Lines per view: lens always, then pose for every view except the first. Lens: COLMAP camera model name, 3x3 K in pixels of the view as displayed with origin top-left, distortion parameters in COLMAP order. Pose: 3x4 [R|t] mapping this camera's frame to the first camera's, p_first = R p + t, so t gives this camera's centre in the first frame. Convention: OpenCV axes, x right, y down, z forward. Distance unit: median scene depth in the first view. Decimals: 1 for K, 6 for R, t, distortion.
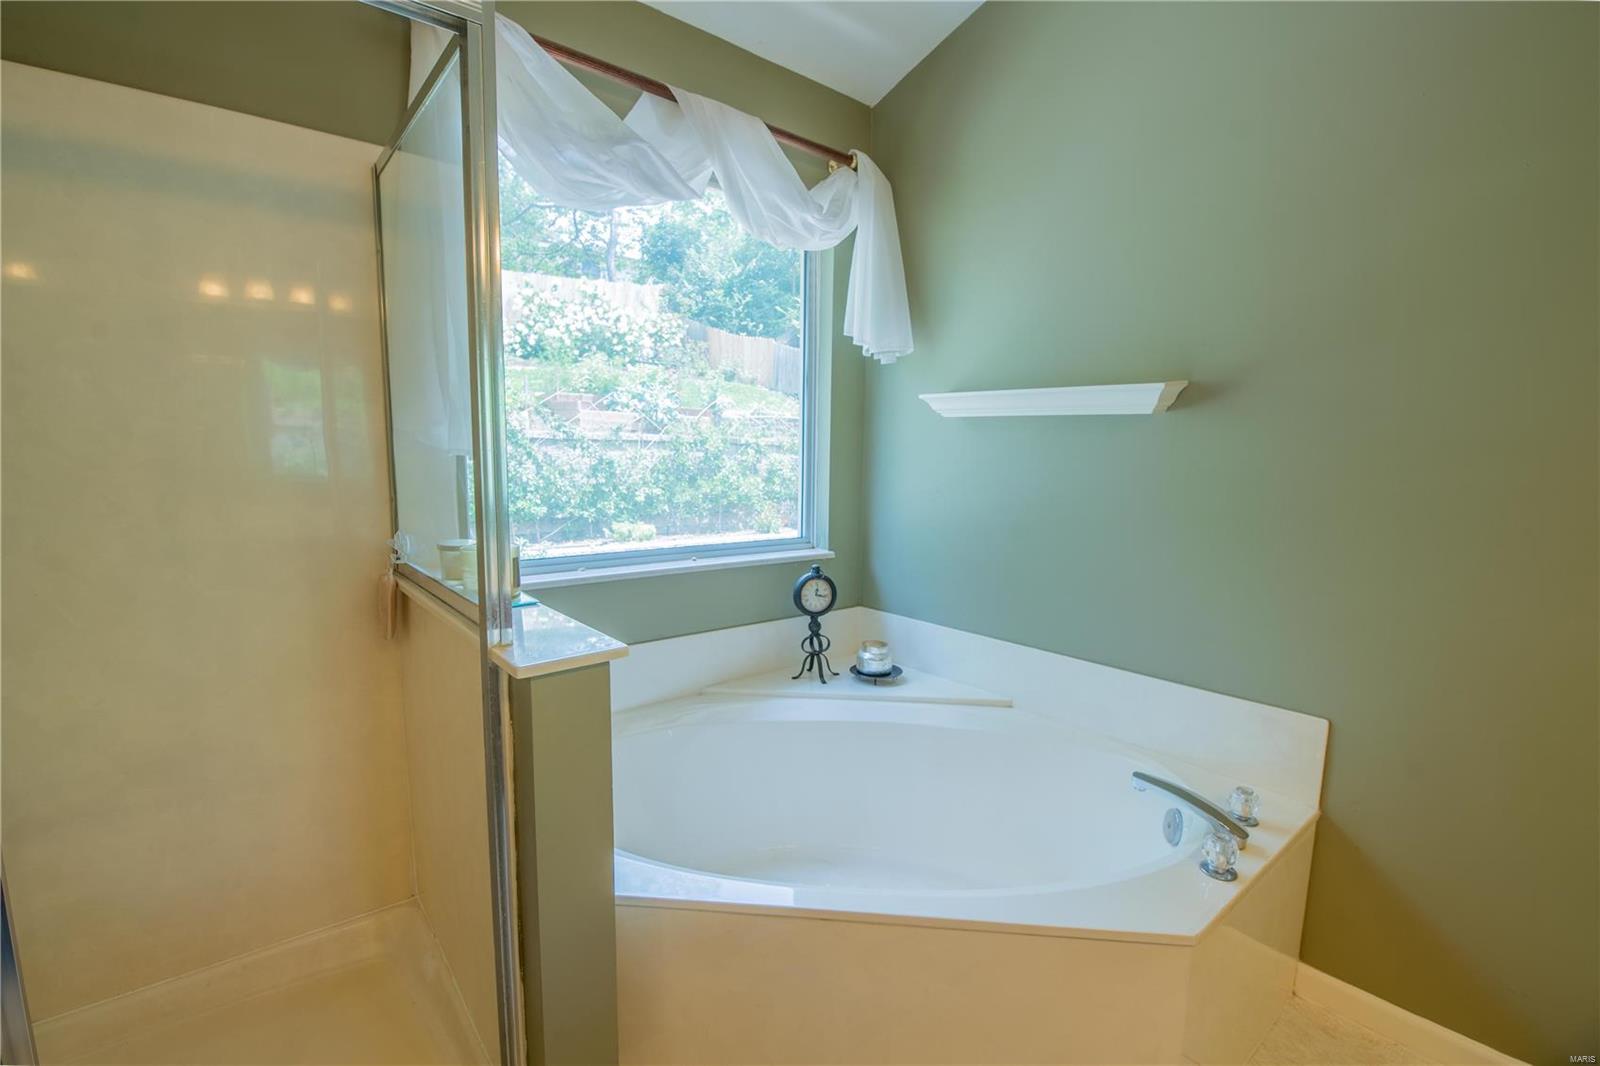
lens RADIAL K [[707.4, 0, 808.3], [0, 707.4, 536.5], [0, 0, 1]] dist [0.001168, 0.000266]
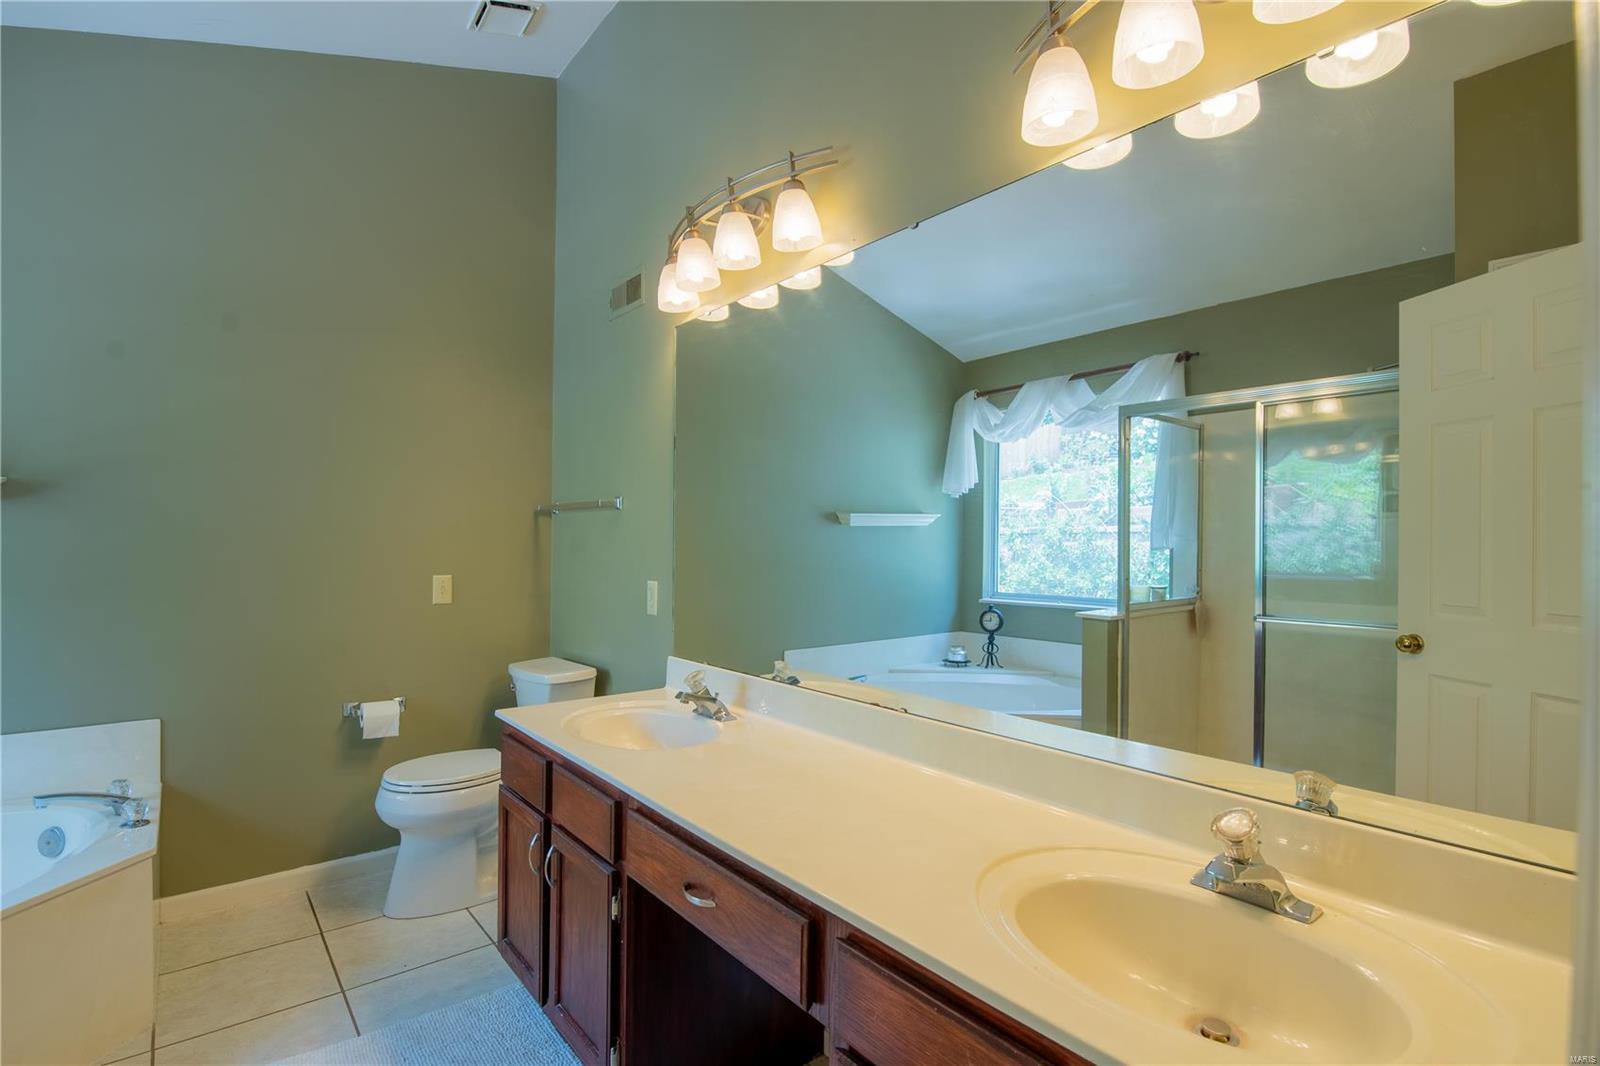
lens RADIAL K [[749.2, 0, 803.5], [0, 749.2, 536.7], [0, 0, 1]] dist [0.002239, -0.010584]
pose [[0.006544, -0.007293, 0.999952, -0.639068], [0.105652, 0.994382, 0.006560, 0.011794], [-0.994382, 0.105604, 0.007278, -0.303000]]
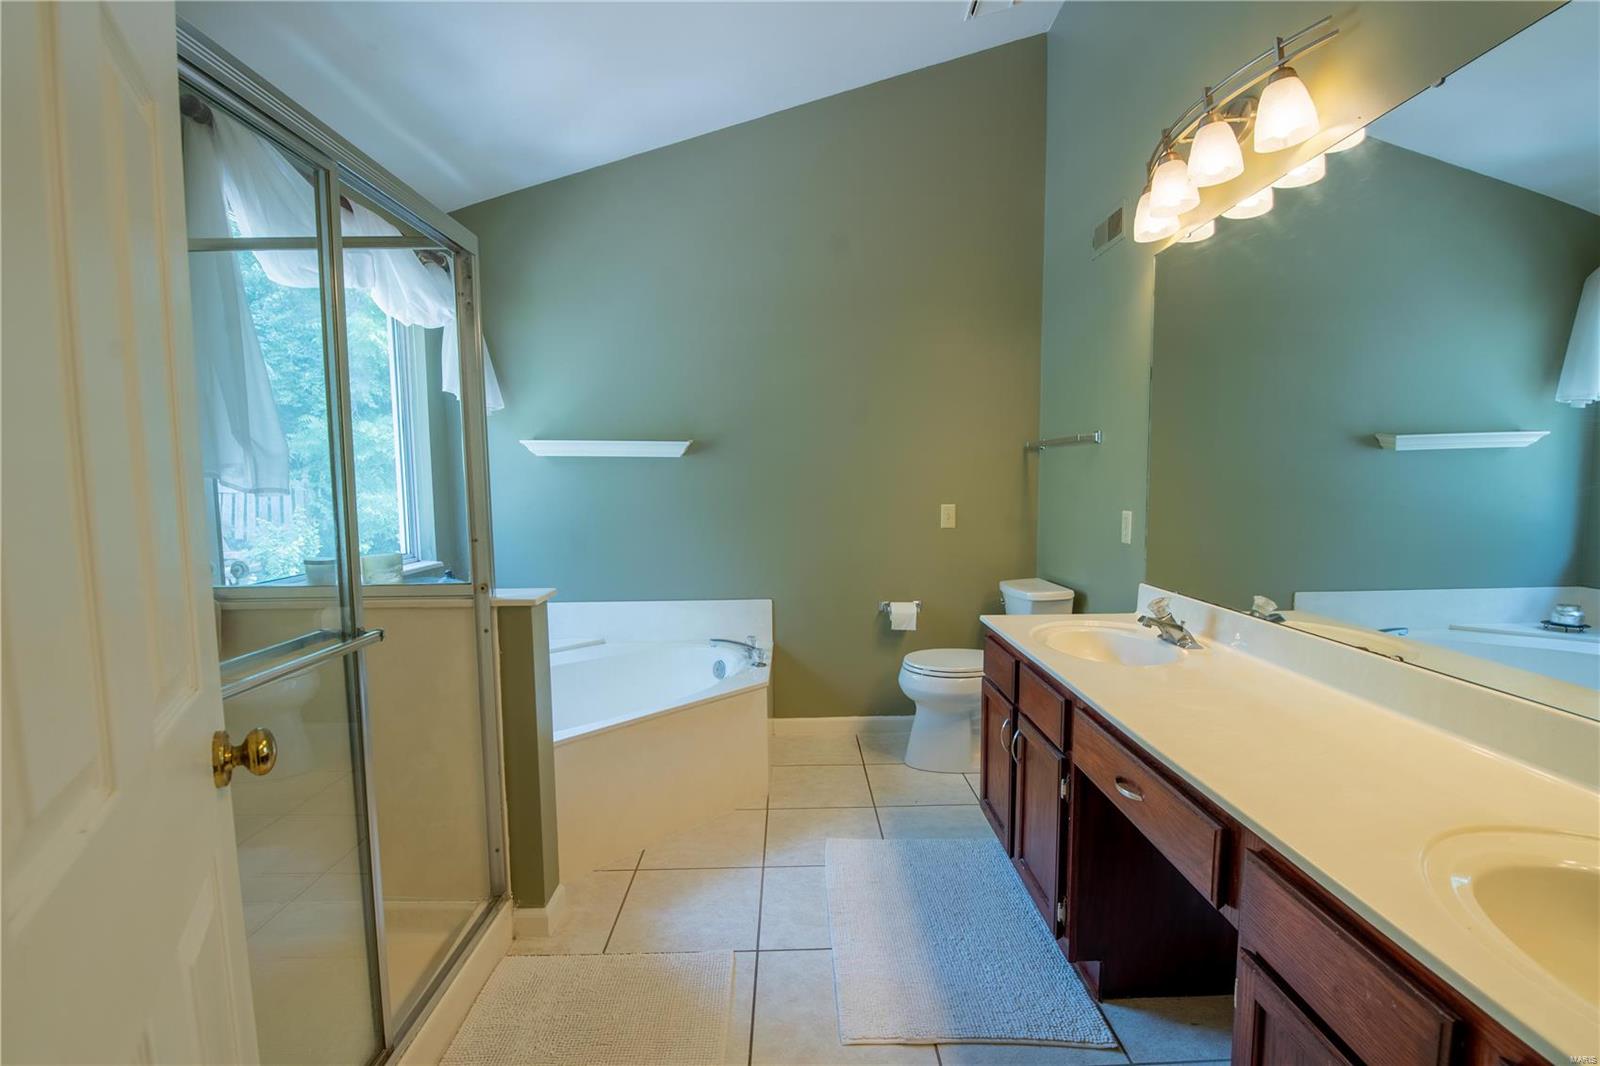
lens RADIAL K [[721.4, 0, 800.0], [0, 721.4, 533.0], [0, 0, 1]] dist [-0.000441, -0.011162]
pose [[0.637298, -0.079101, 0.766547, -0.713677], [0.105896, 0.994271, 0.014559, 0.027043], [-0.763307, 0.071896, 0.642023, -0.404340]]
